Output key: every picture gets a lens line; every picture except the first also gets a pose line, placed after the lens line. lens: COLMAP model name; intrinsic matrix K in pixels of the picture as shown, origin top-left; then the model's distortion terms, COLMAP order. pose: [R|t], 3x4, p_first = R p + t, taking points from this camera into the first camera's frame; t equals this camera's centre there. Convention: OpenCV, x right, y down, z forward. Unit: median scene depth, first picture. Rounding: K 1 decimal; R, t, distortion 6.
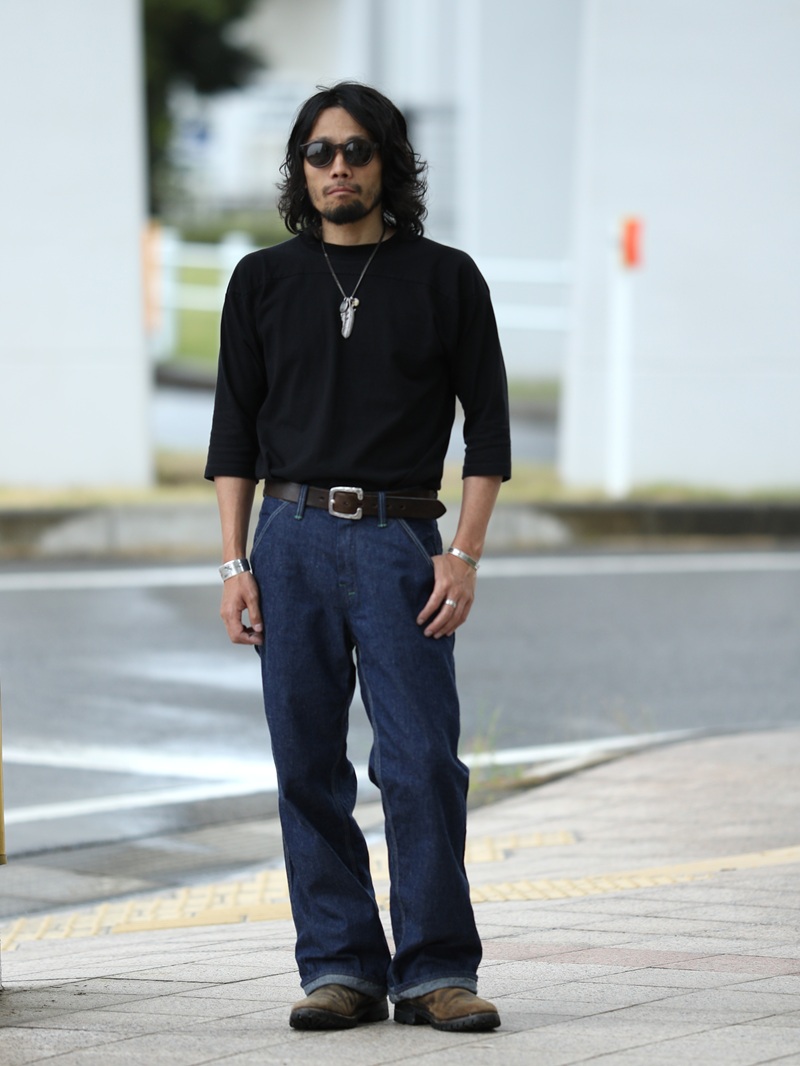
lens RADIAL K [[6358.7, 0, 400.0], [0, 6358.7, 533.0], [0, 0, 1]] dist [0.469321, -4.607903]
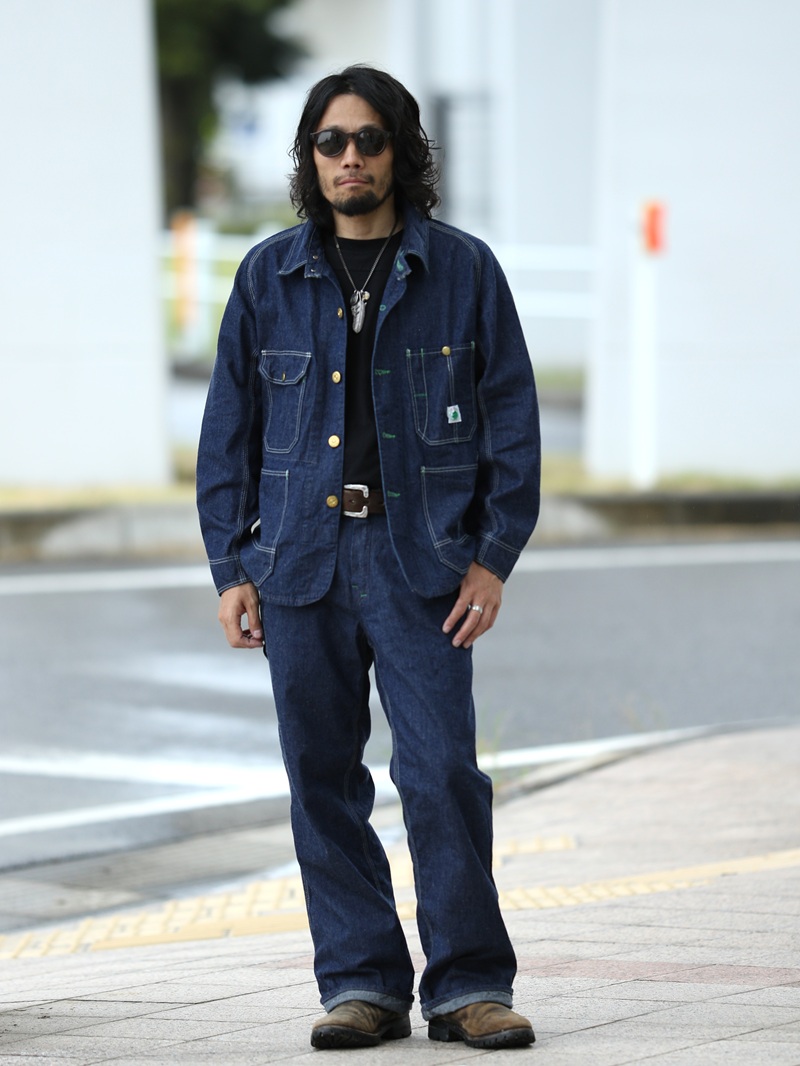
lens RADIAL K [[6358.7, 0, 400.0], [0, 6358.7, 533.0], [0, 0, 1]] dist [0.469321, -4.607903]
pose [[0.999798, -0.016300, -0.011732, 0.014780], [0.016318, 0.999866, 0.001397, -0.001198], [0.011708, -0.001588, 0.999930, 0.034483]]
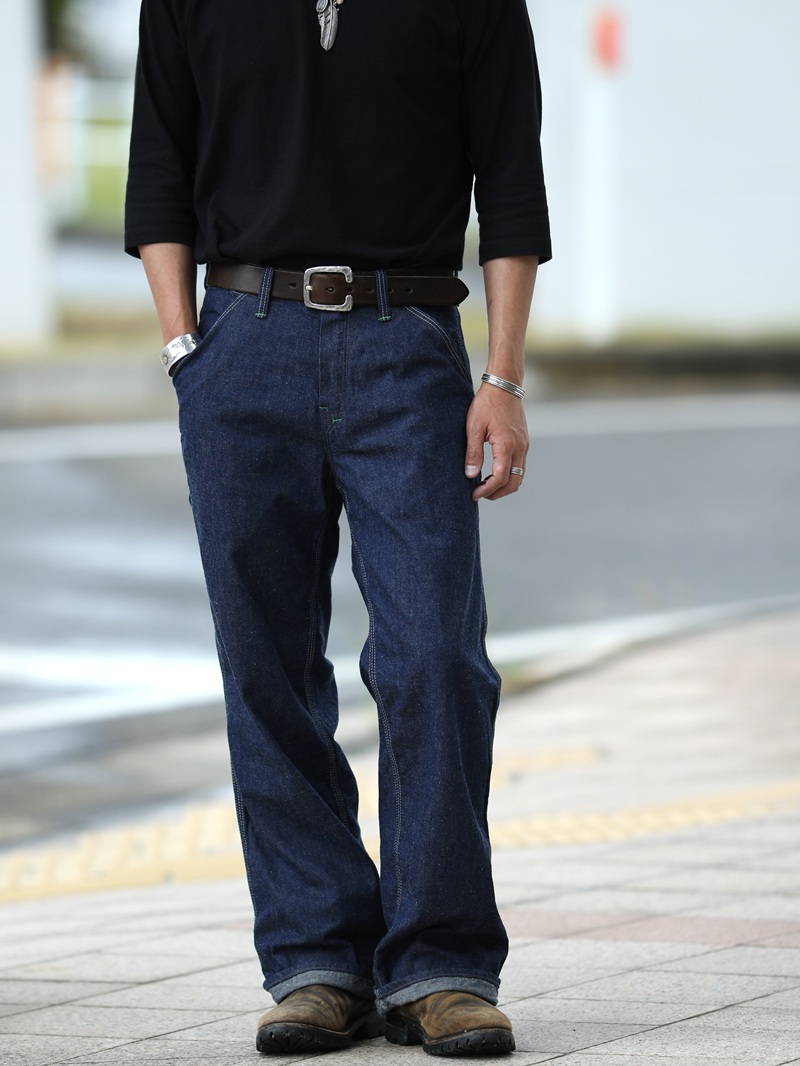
lens RADIAL K [[6358.7, 0, 400.0], [0, 6358.7, 533.0], [0, 0, 1]] dist [0.469321, -4.607903]
pose [[0.999661, -0.023056, 0.012108, -0.005903], [0.022833, 0.999573, 0.018256, 0.007734], [-0.012524, -0.017973, 0.999760, 0.271082]]
